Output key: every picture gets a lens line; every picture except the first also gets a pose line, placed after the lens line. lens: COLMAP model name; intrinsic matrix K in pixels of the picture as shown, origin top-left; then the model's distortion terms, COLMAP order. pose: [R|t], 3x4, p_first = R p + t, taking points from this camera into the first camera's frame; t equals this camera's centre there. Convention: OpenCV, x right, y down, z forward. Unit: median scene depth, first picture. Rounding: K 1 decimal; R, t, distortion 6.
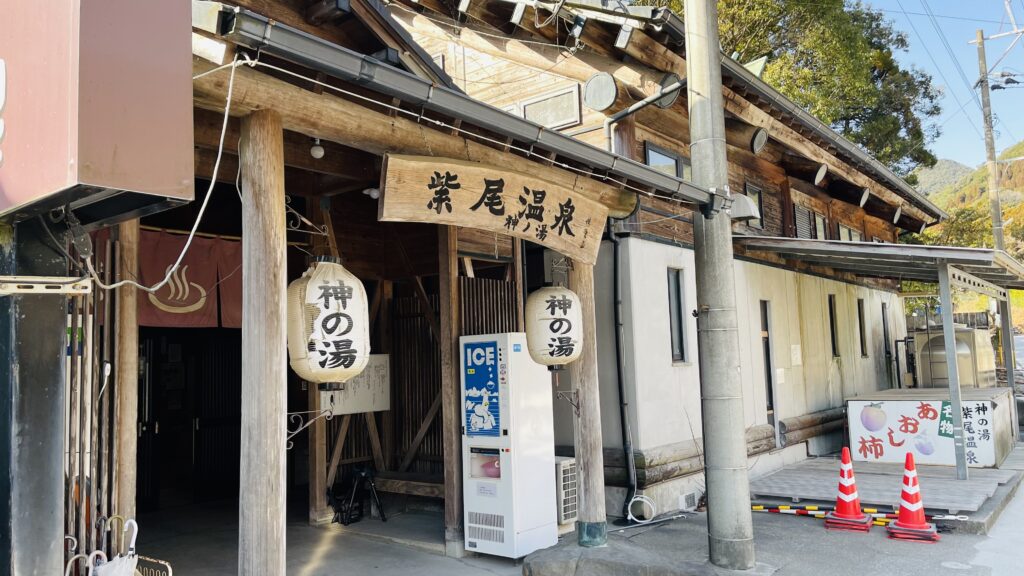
lens RADIAL K [[759.3, 0, 511.6], [0, 759.3, 288.8], [0, 0, 1]] dist [0.000125, -0.008592]
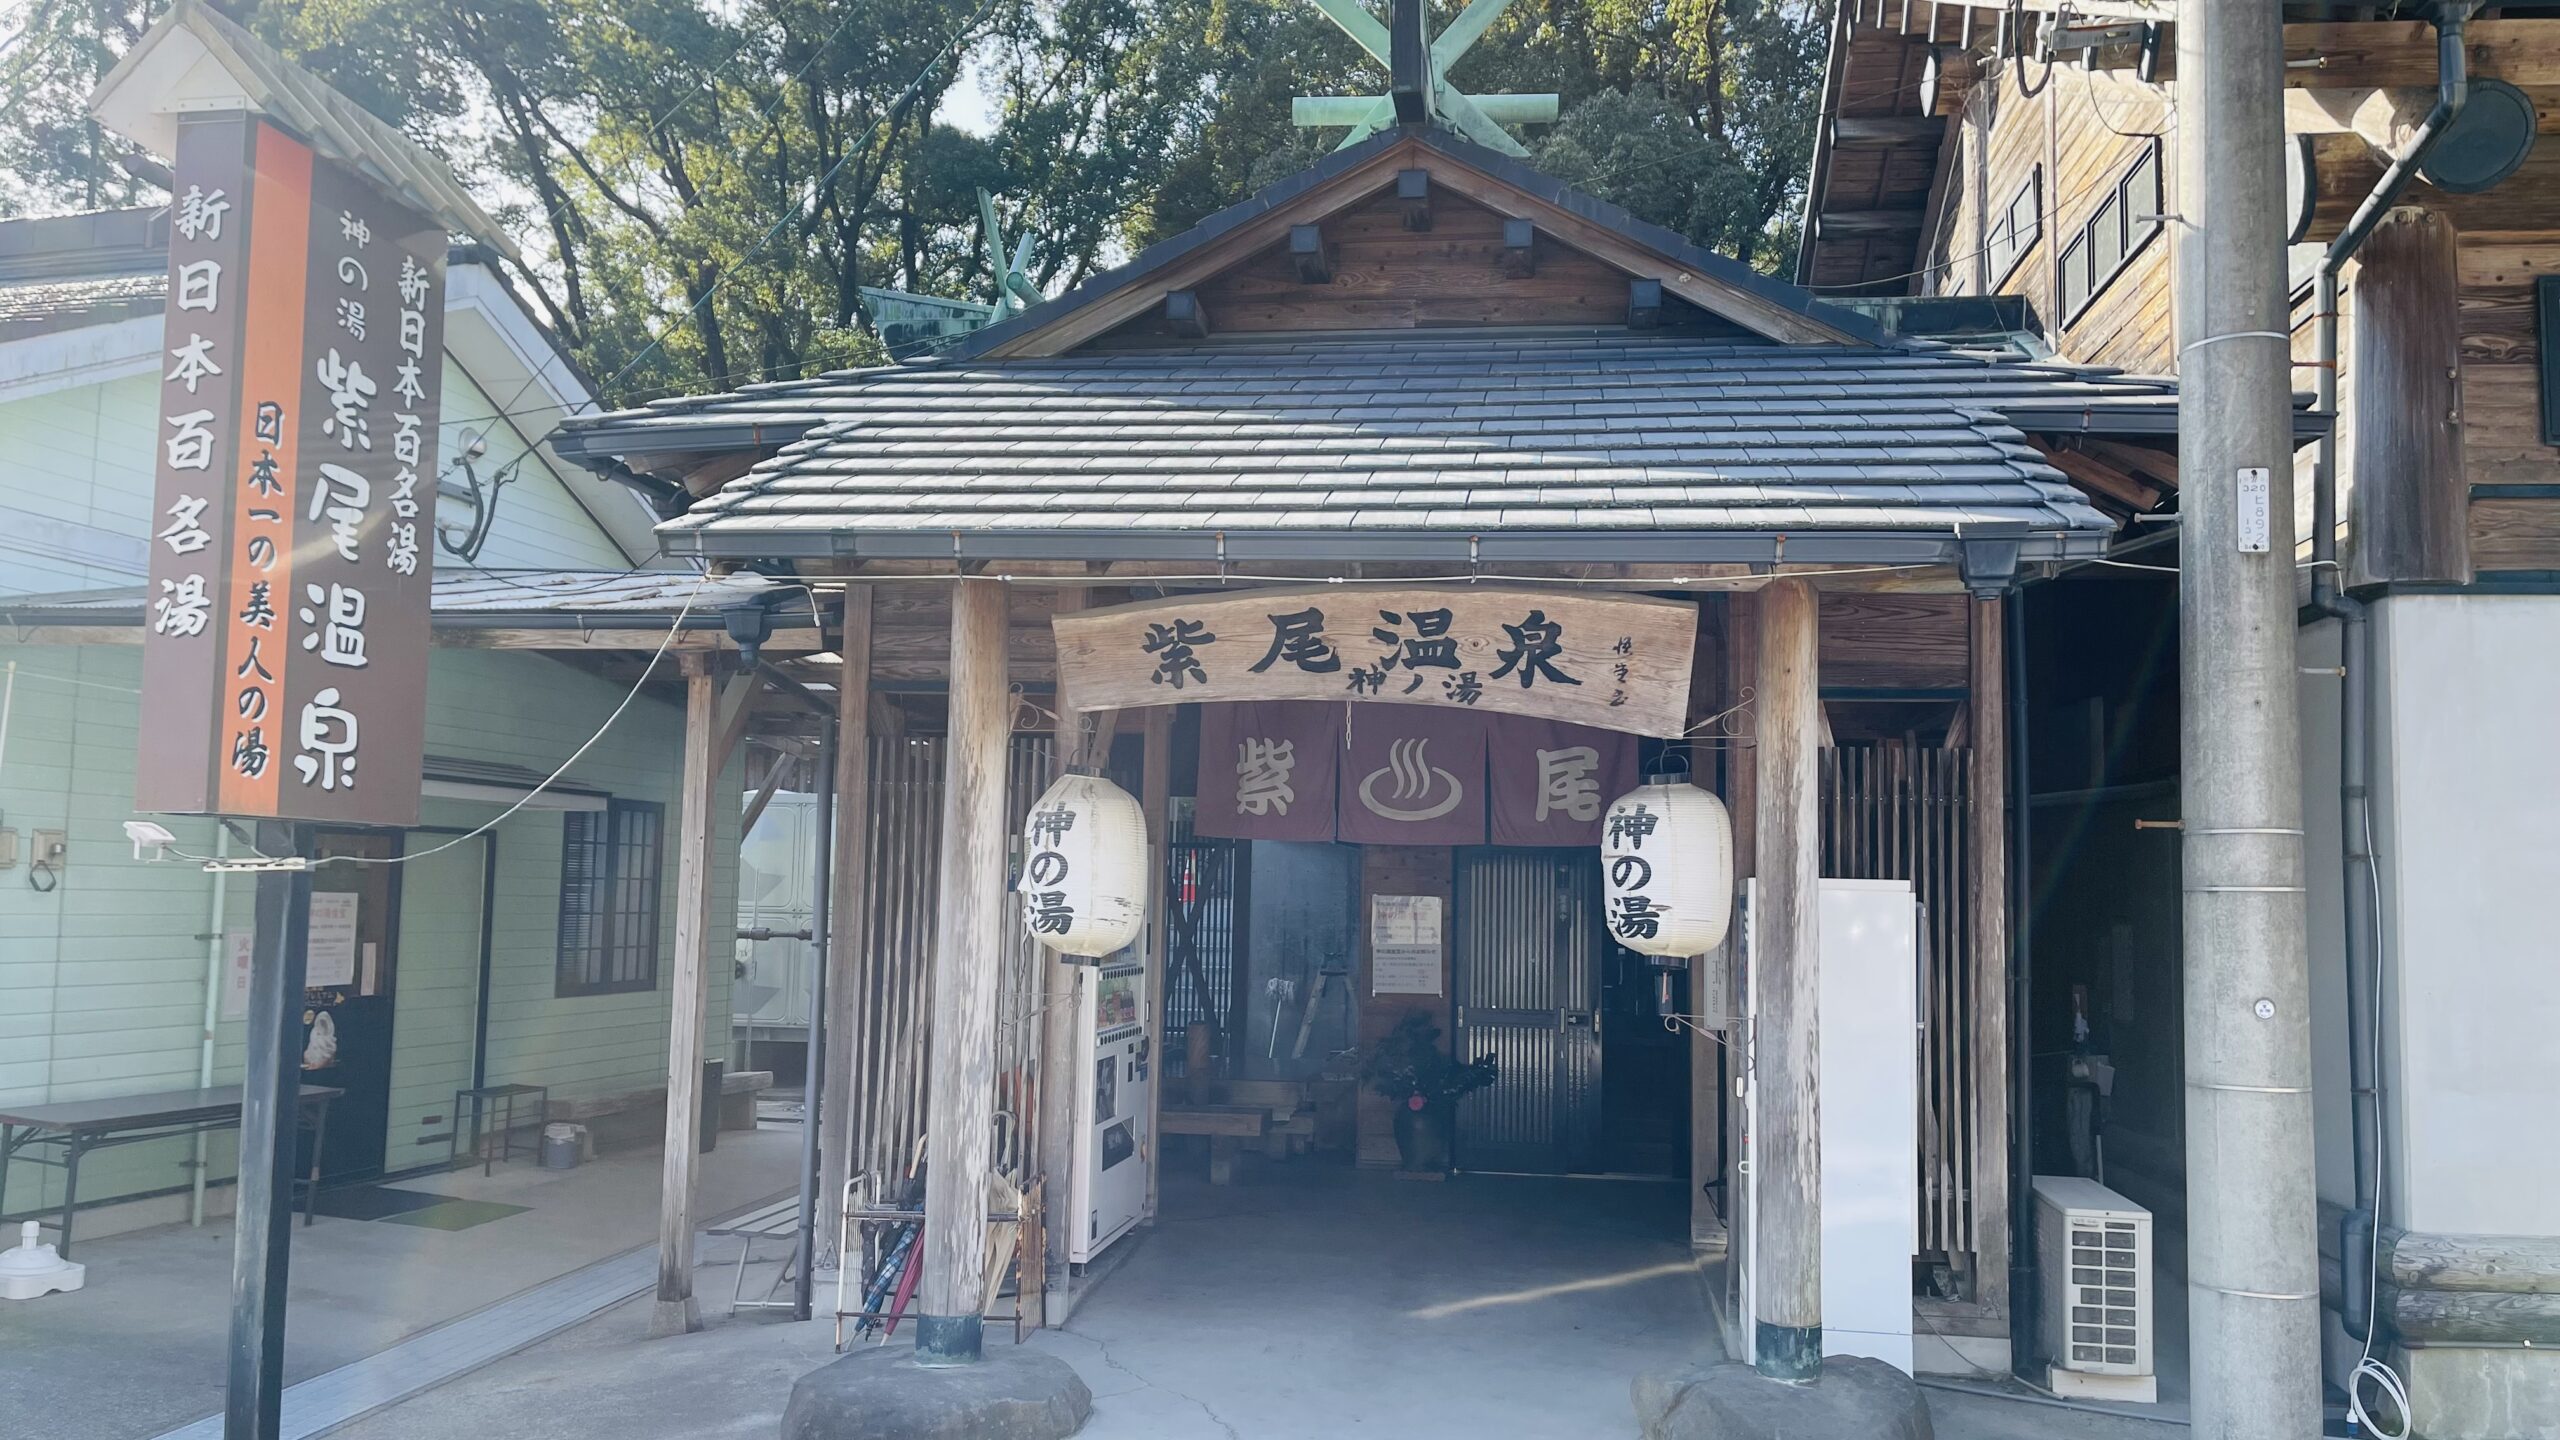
lens RADIAL K [[1898.3, 0, 1279.1], [0, 1898.3, 728.6], [0, 0, 1]] dist [0.000125, -0.008592]
pose [[0.515580, -0.031959, -0.856245, 1.063253], [0.046164, 0.998889, -0.009486, -0.041965], [0.855597, -0.034637, 0.516483, 0.245433]]
